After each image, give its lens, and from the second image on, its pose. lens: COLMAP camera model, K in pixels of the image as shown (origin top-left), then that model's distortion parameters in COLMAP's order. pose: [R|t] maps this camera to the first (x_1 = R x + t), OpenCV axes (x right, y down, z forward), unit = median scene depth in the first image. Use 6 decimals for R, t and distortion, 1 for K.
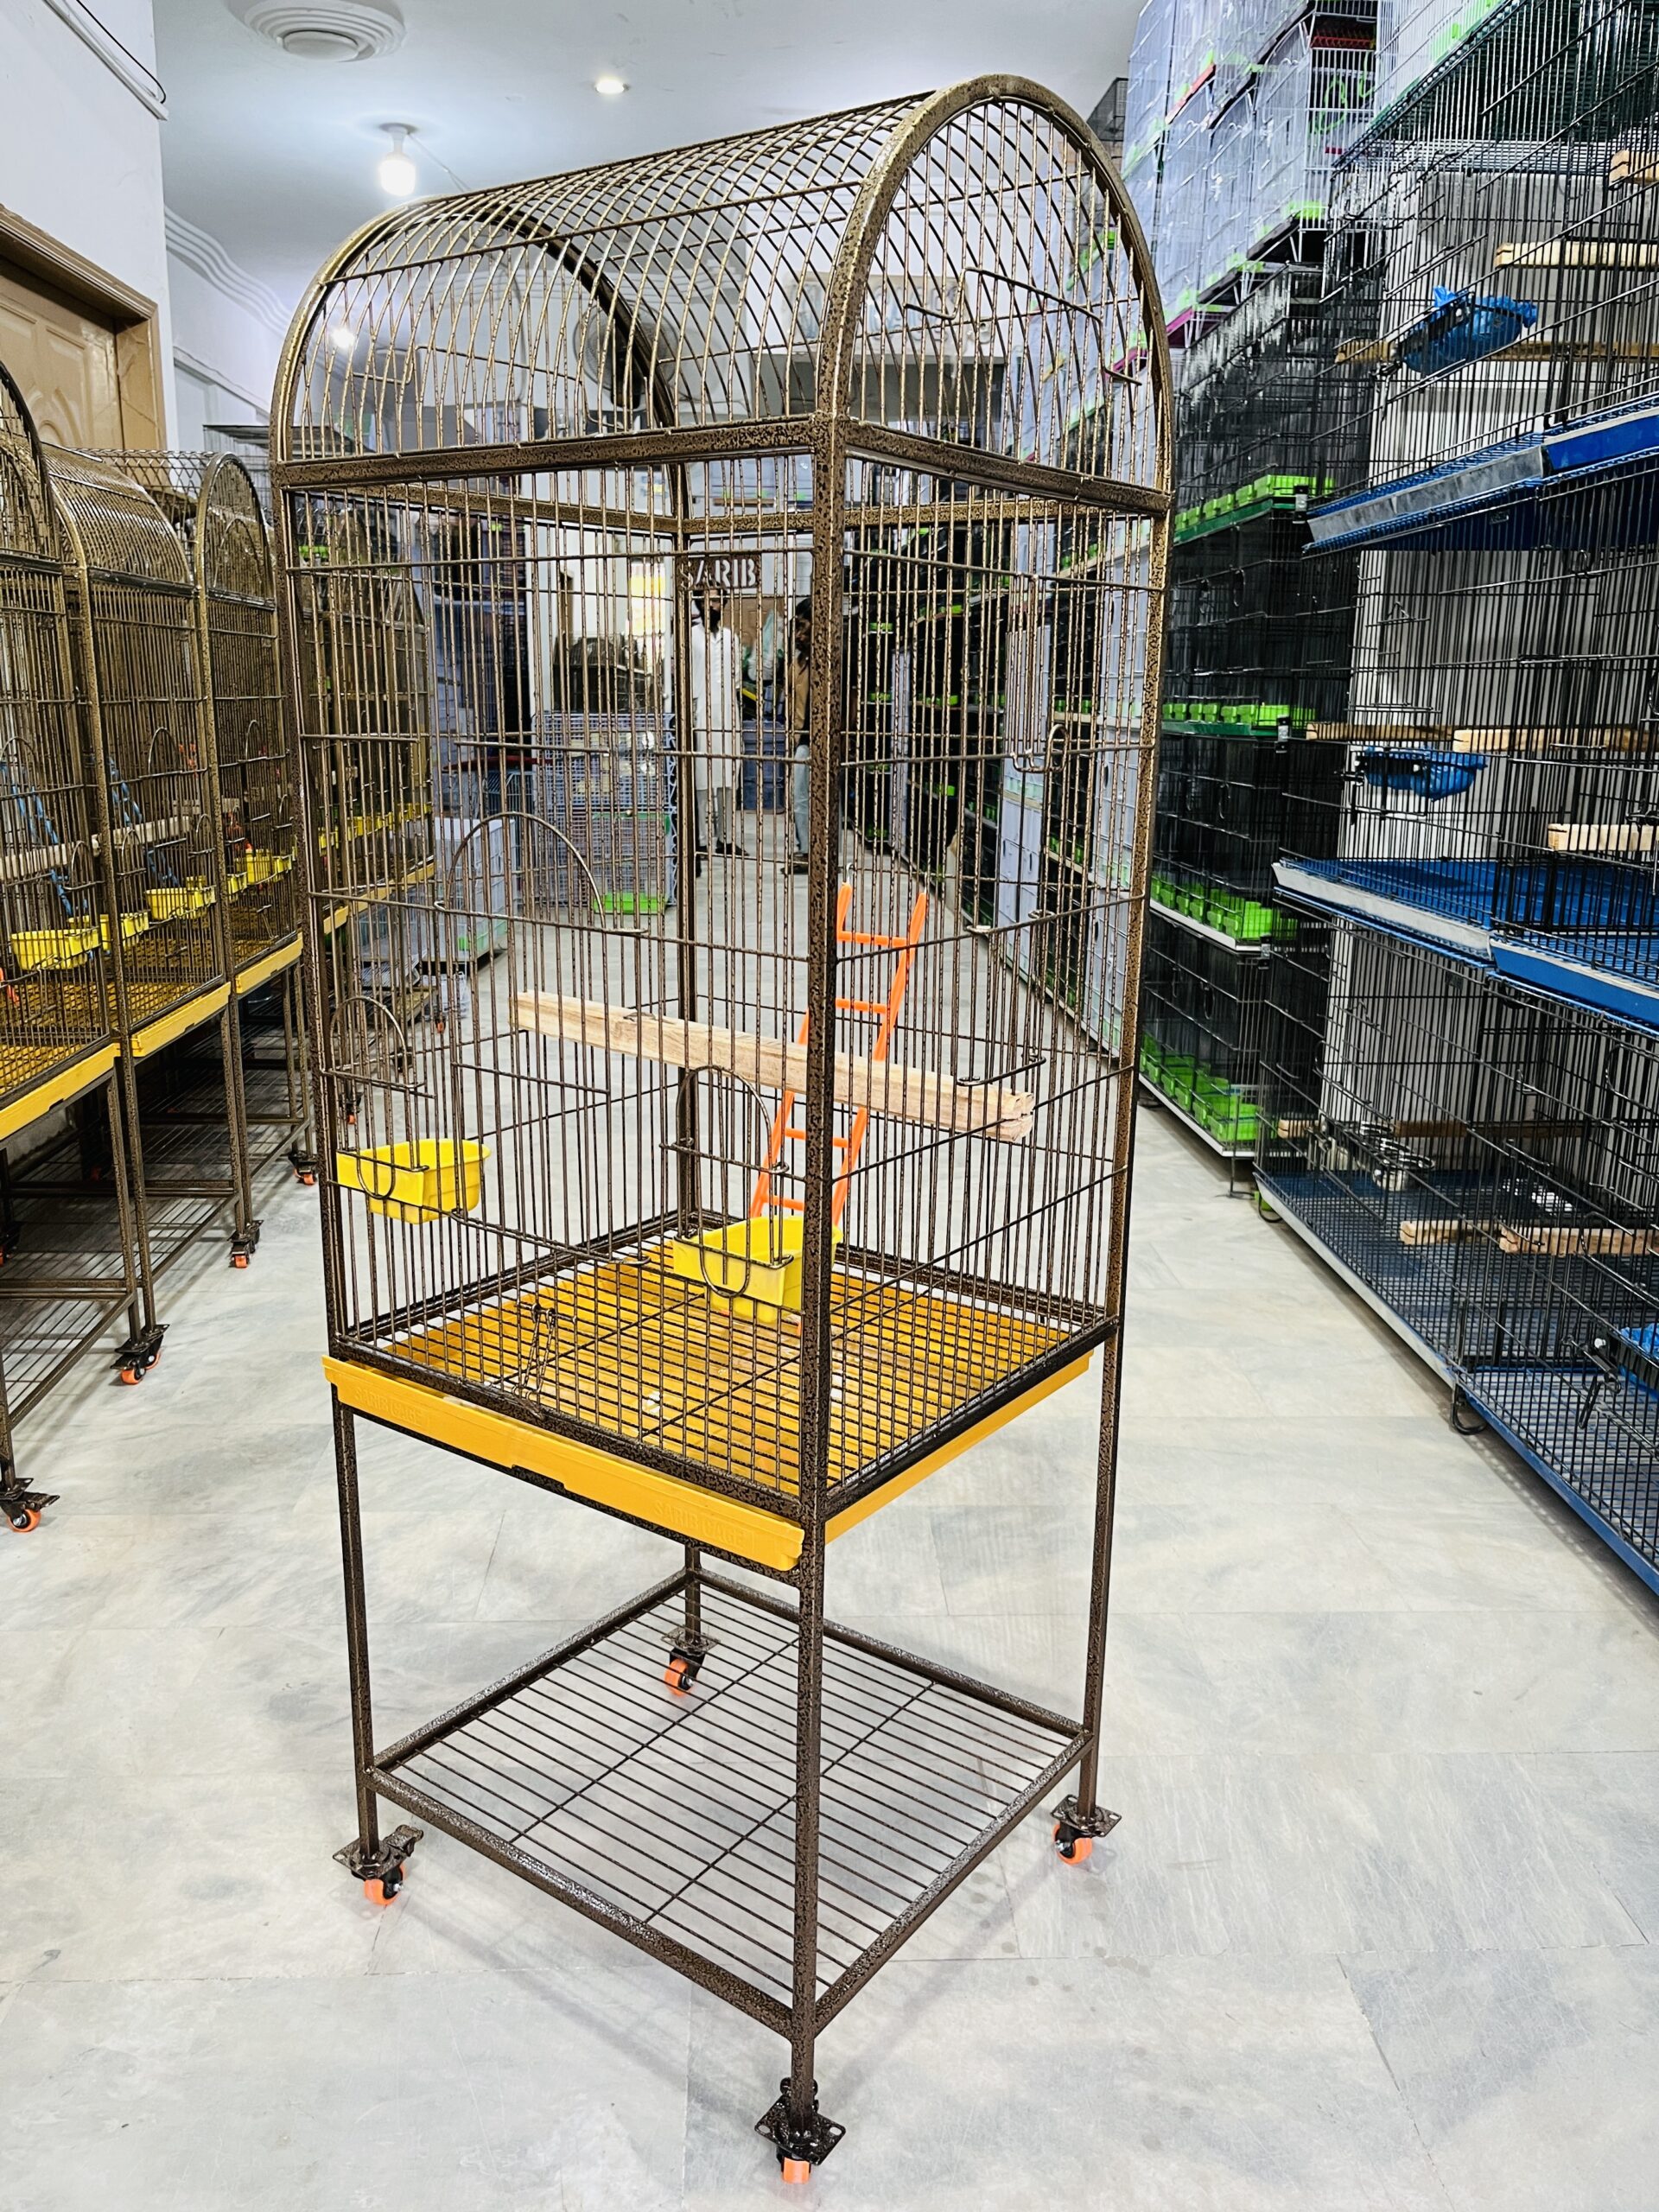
lens RADIAL K [[1661.9, 0, 833.1], [0, 1661.9, 1121.4], [0, 0, 1]] dist [0.064181, -0.094650]
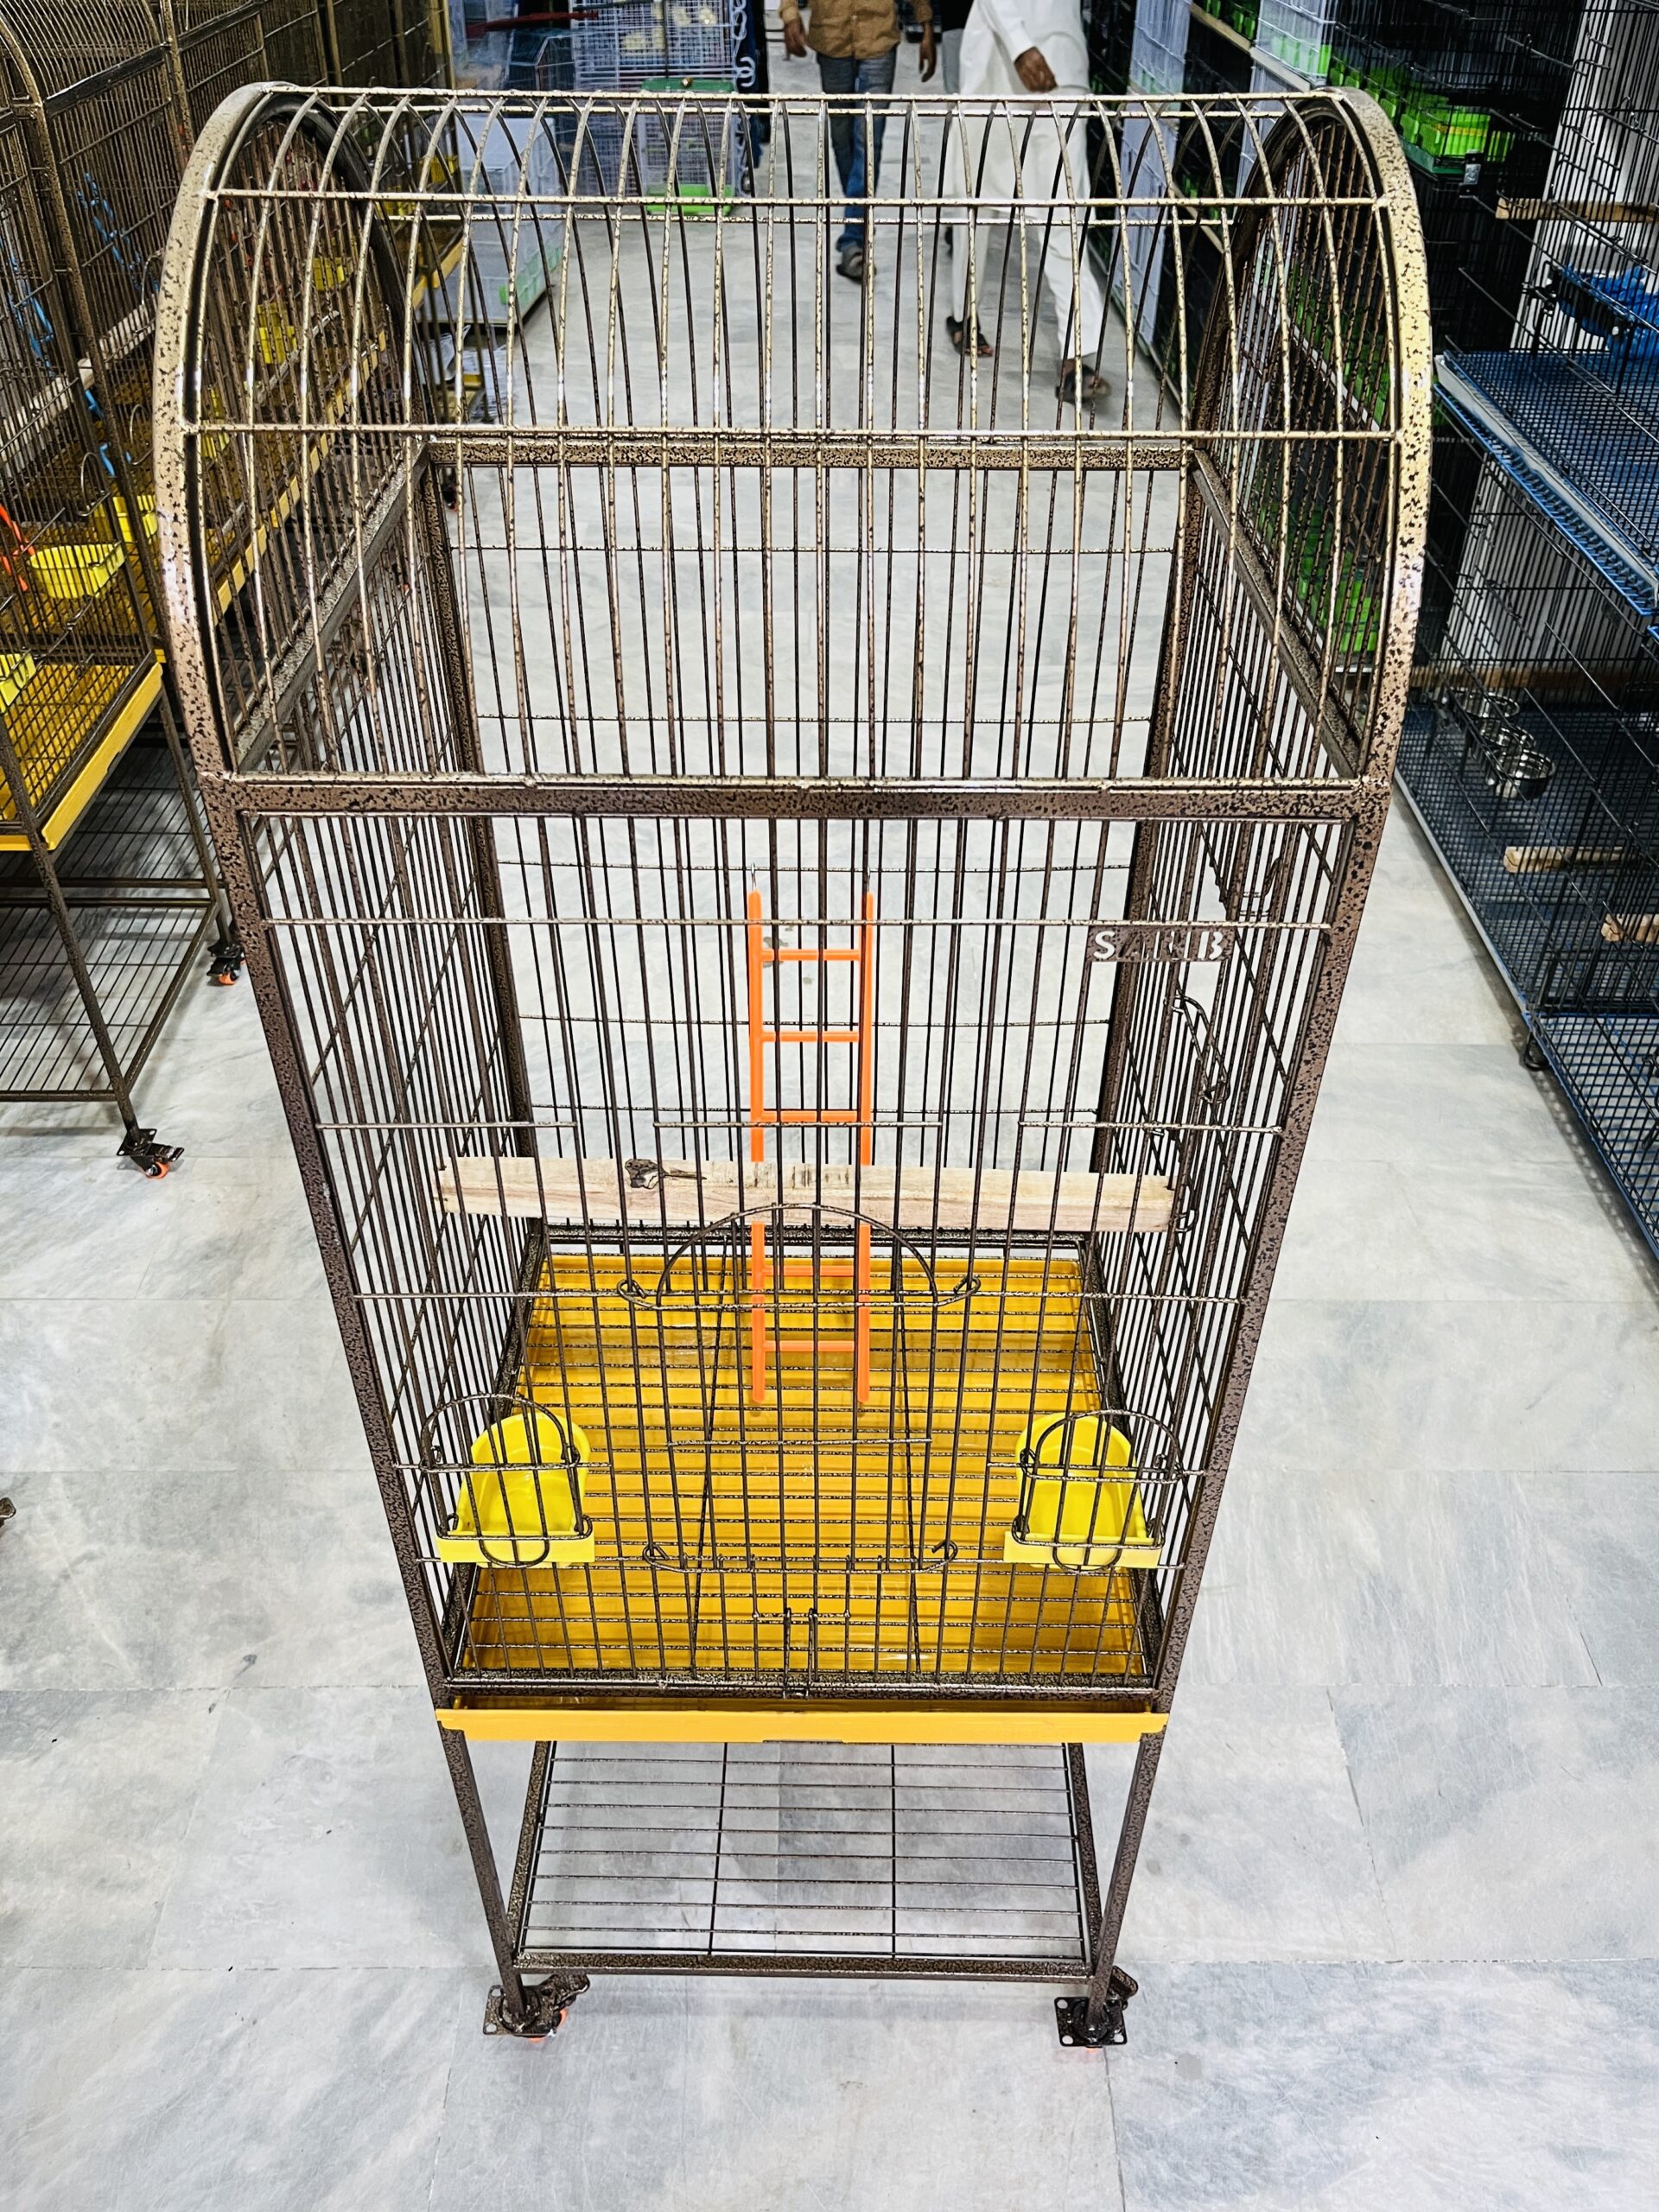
lens RADIAL K [[1661.9, 0, 846.2], [0, 1661.9, 1112.6], [0, 0, 1]] dist [0.064181, -0.094650]
pose [[0.999163, 0.022169, -0.034388, -0.003297], [-0.005941, 0.910182, 0.414165, -0.205085], [0.040481, -0.413614, 0.909552, 0.048716]]
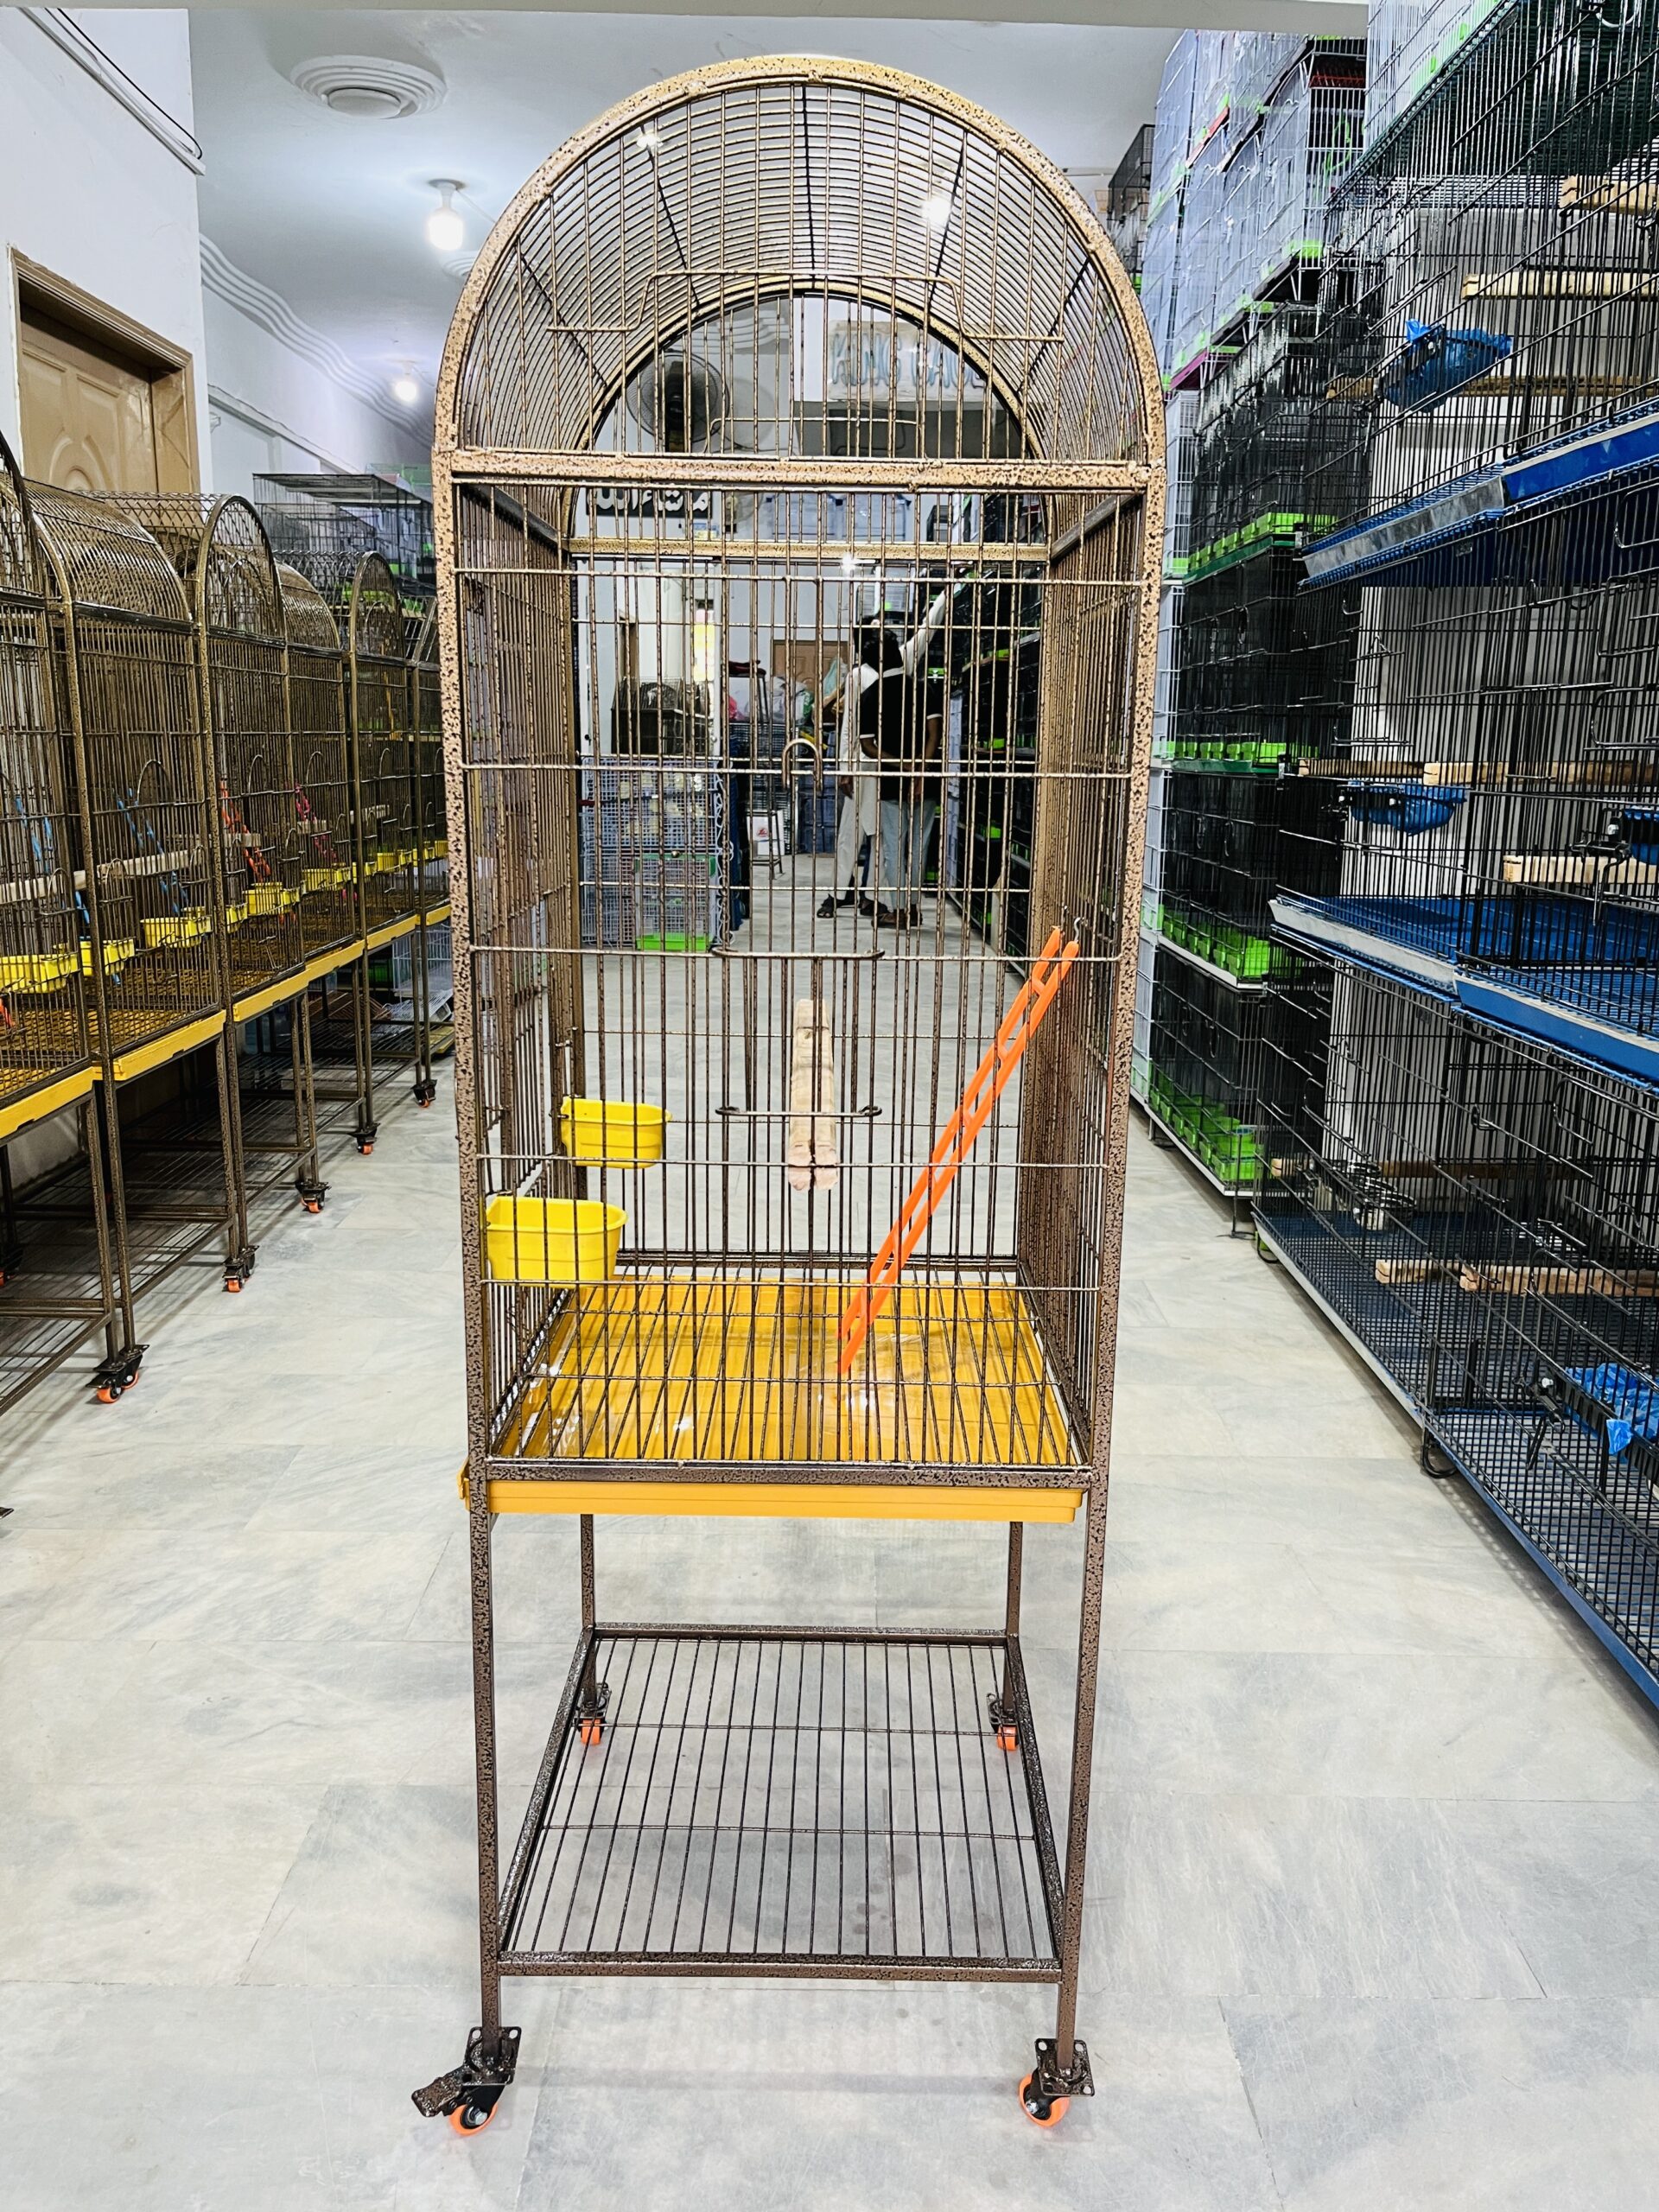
lens RADIAL K [[1661.9, 0, 837.9], [0, 1661.9, 1129.8], [0, 0, 1]] dist [0.064181, -0.094650]
pose [[0.999064, 0.011075, -0.041826, 0.065547], [-0.011988, 0.999694, -0.021627, 0.008405], [0.041573, 0.022109, 0.998891, 0.001159]]
